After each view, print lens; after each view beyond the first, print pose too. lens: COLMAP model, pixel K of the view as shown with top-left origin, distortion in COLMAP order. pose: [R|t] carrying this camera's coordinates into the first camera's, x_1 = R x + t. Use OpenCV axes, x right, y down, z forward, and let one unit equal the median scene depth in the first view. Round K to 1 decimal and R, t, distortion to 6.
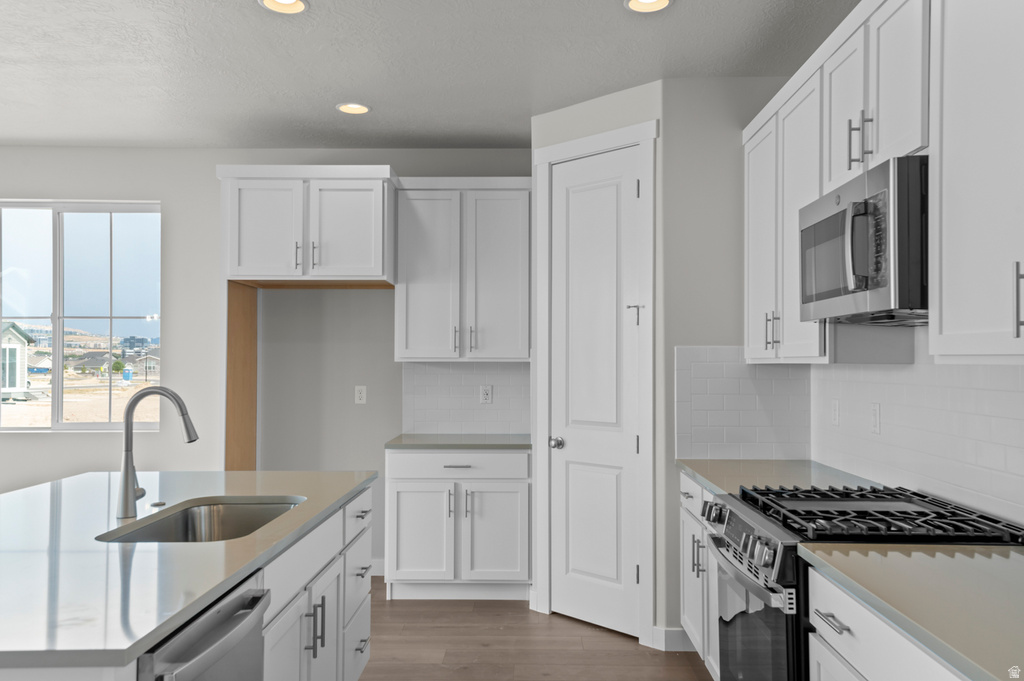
lens RADIAL K [[825.2, 0, 511.4], [0, 825.2, 340.9], [0, 0, 1]] dist [0.043276, 0.001455]
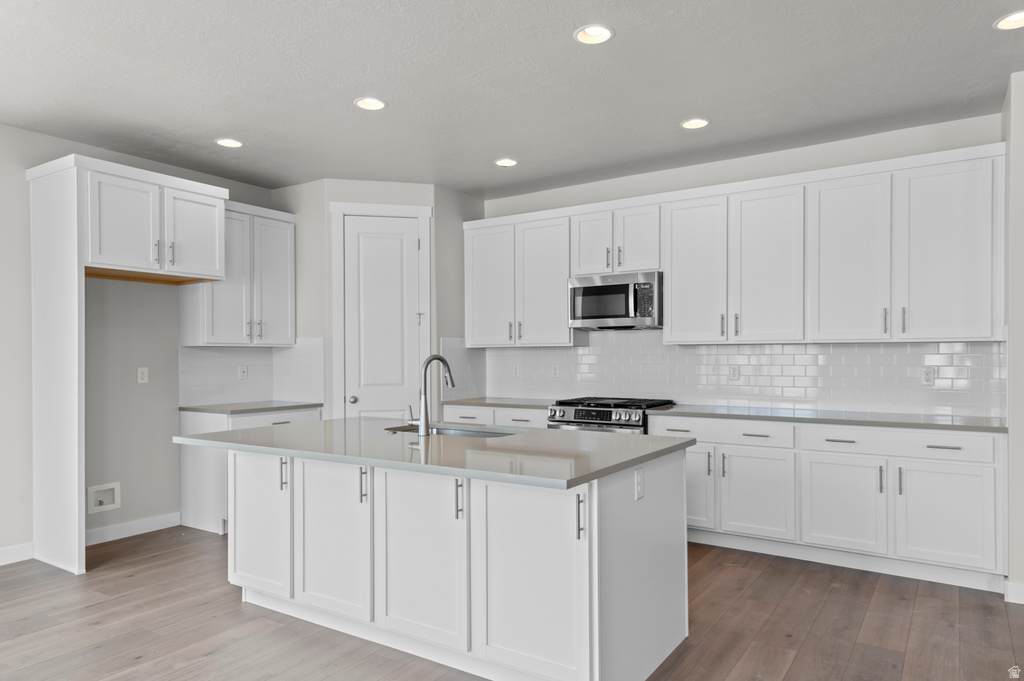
lens RADIAL K [[675.2, 0, 512.7], [0, 675.2, 347.9], [0, 0, 1]] dist [0.000149, -0.000348]
pose [[0.523065, 0.007441, 0.852260, -0.794368], [-0.016779, 0.999858, 0.001568, 0.019744], [-0.852127, -0.015120, 0.523116, 0.092804]]
